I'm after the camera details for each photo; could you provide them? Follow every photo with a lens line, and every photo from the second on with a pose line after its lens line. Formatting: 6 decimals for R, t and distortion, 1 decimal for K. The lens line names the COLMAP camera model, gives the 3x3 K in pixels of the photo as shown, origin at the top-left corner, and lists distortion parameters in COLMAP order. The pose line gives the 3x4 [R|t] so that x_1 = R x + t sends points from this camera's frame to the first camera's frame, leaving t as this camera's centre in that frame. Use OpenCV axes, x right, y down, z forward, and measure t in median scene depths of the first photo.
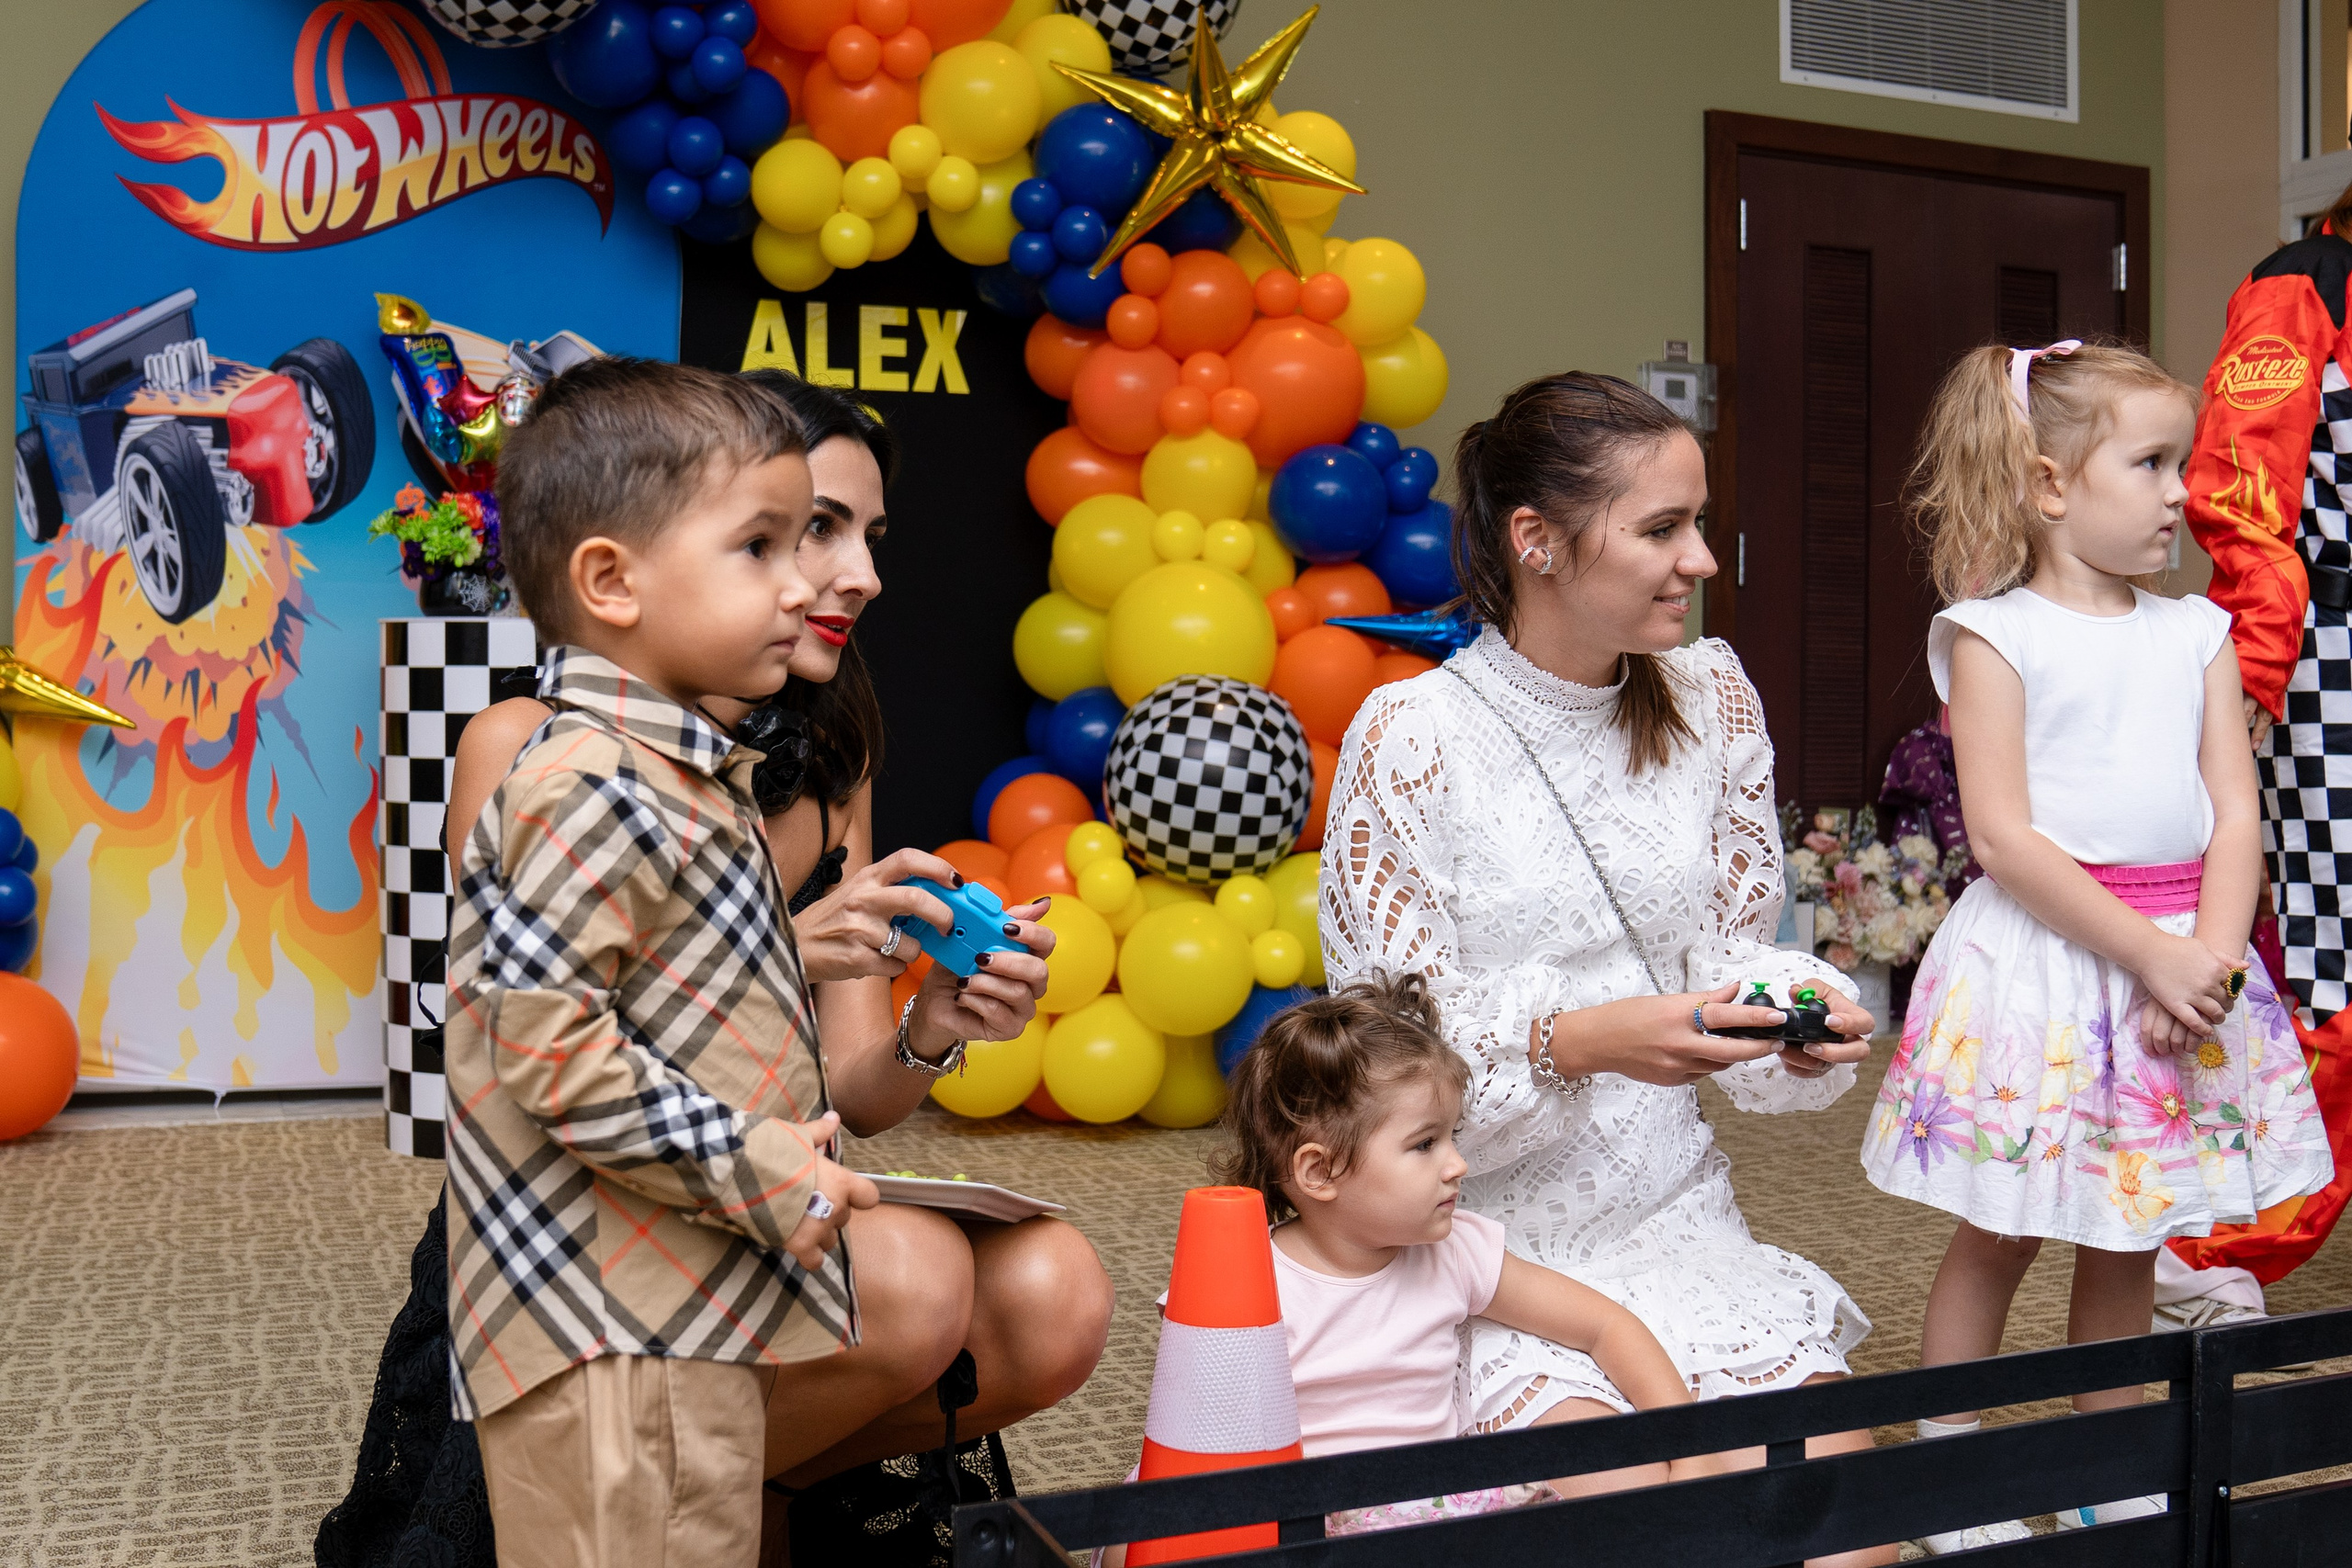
lens RADIAL K [[2657.2, 0, 1178.7], [0, 2657.2, 797.2], [0, 0, 1]] dist [-0.094878, 0.000000]
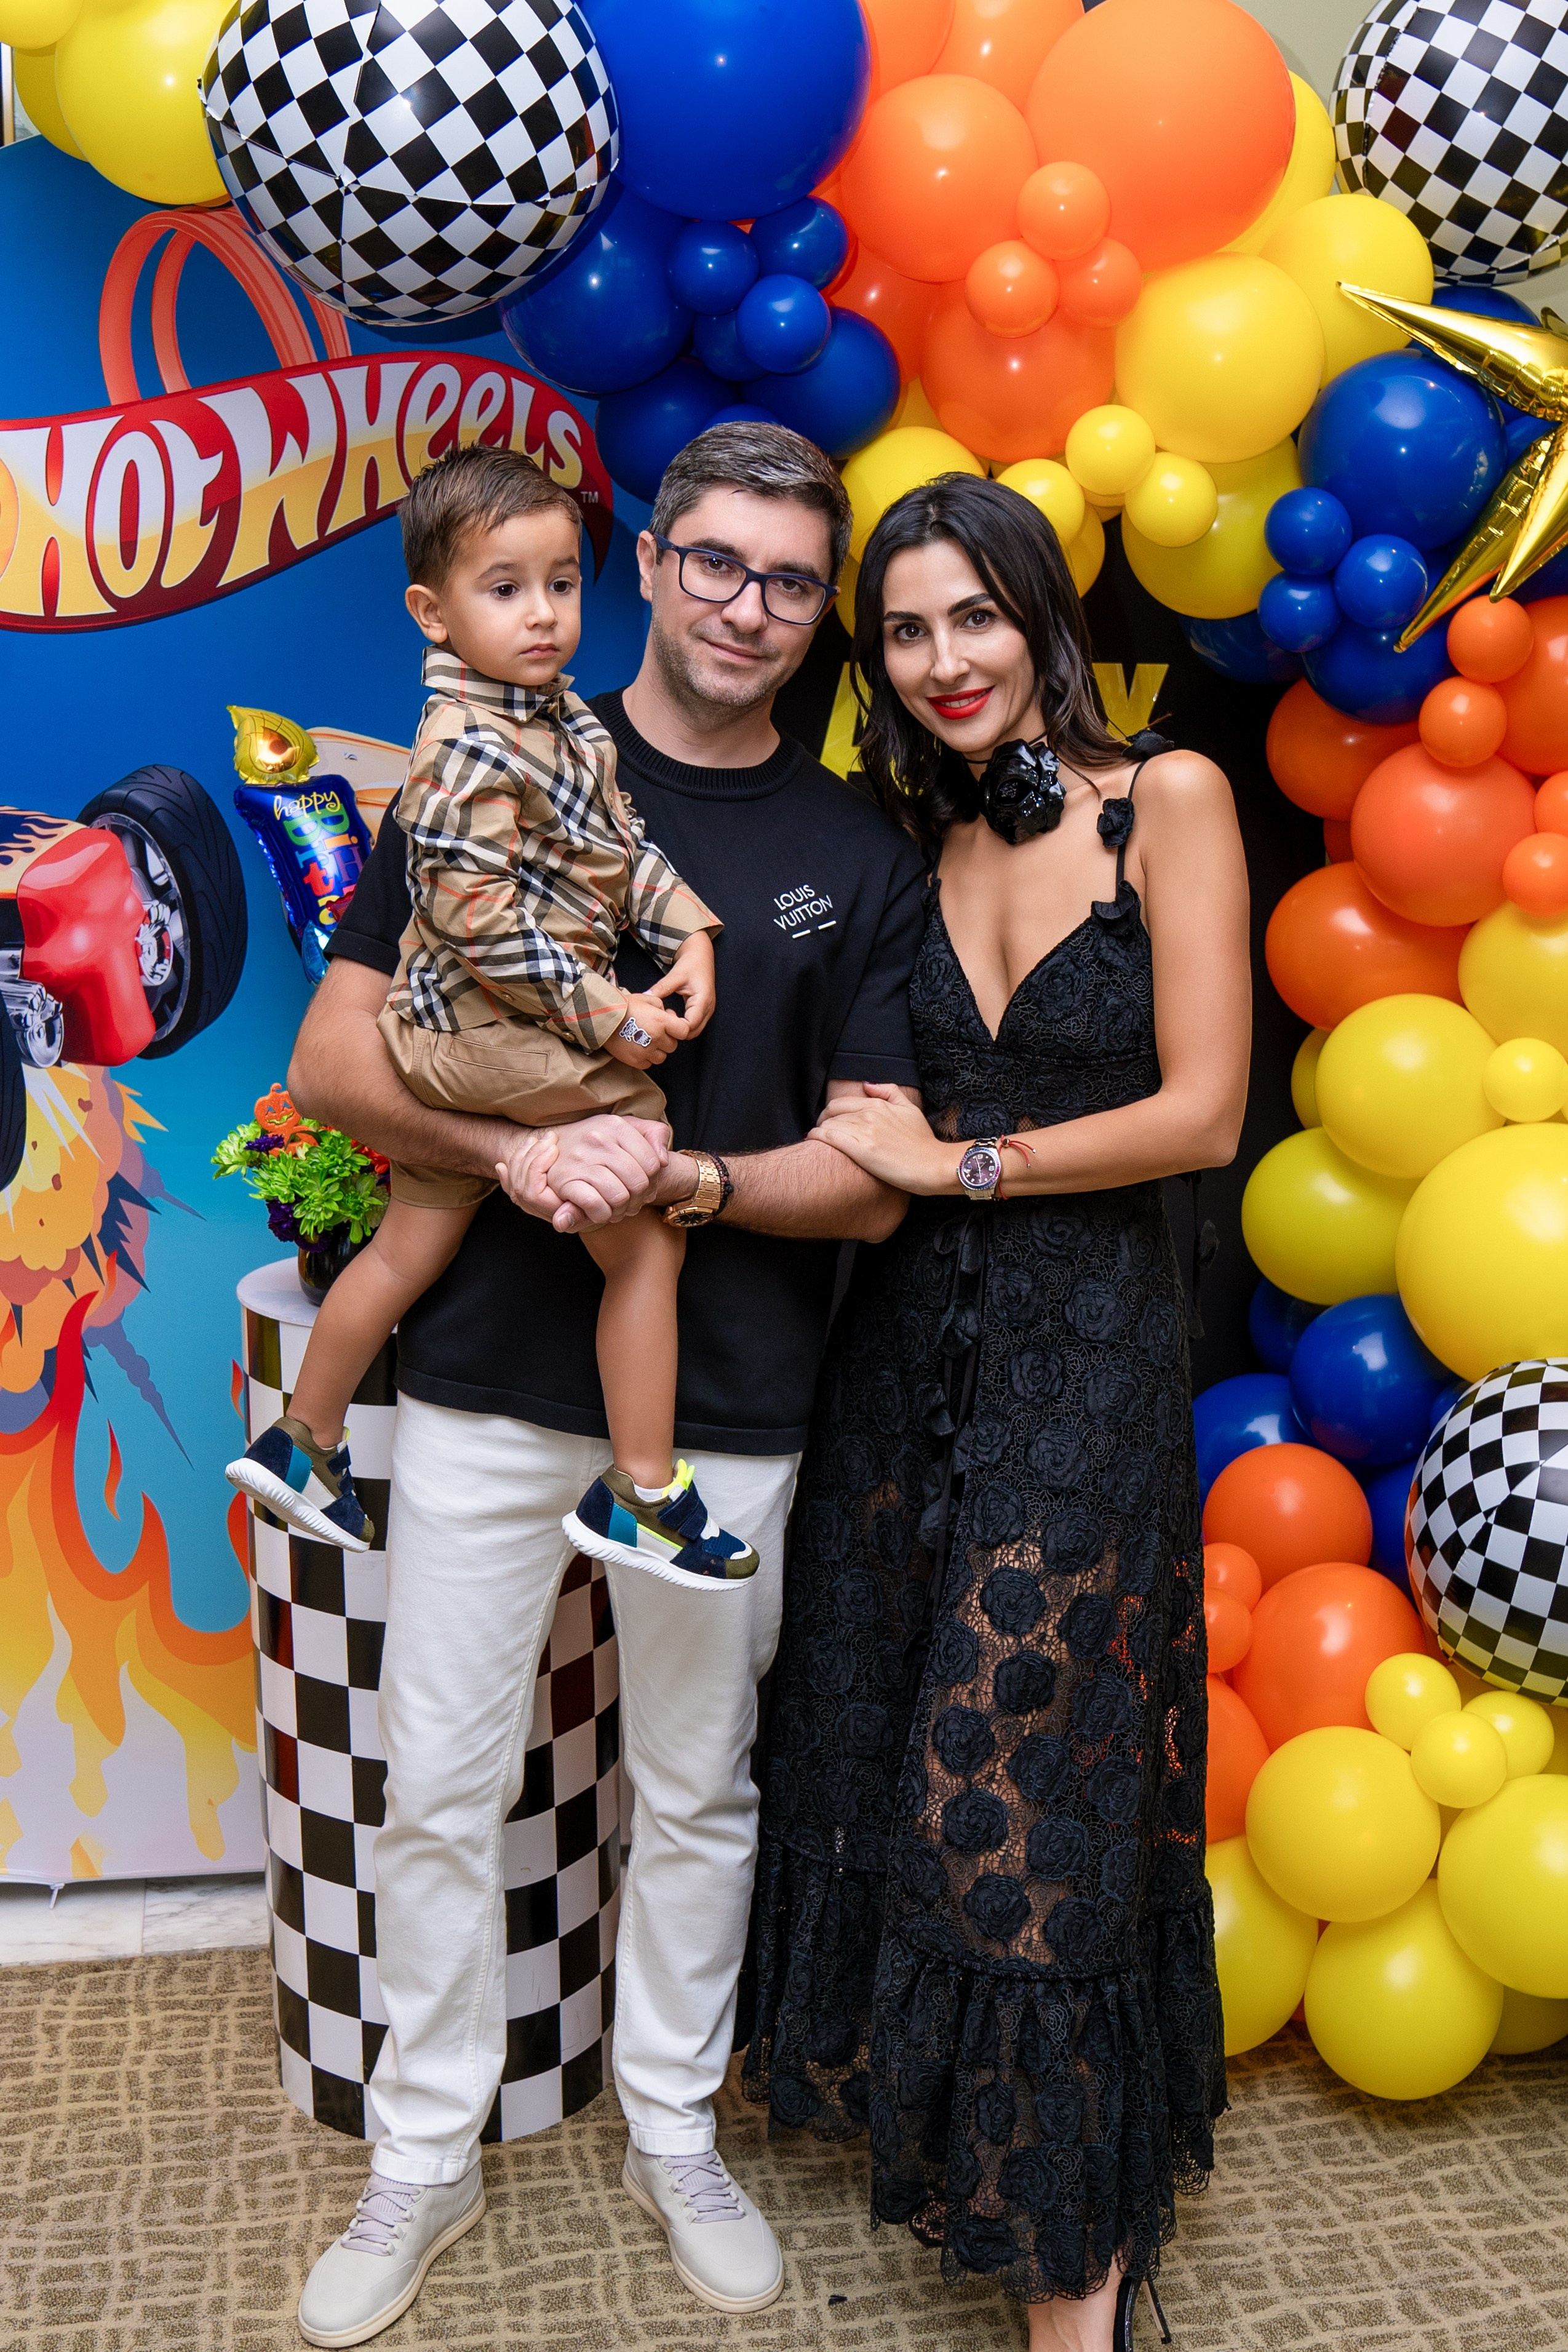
lens RADIAL K [[2657.3, 0, 770.9], [0, 2657.3, 1164.0], [0, 0, 1]] dist [-0.094878, 0.000000]
pose [[0.986587, 0.025300, -0.161264, -0.075946], [-0.001567, 0.989339, 0.145624, -0.173077], [0.163229, -0.143418, 0.976108, 0.389483]]
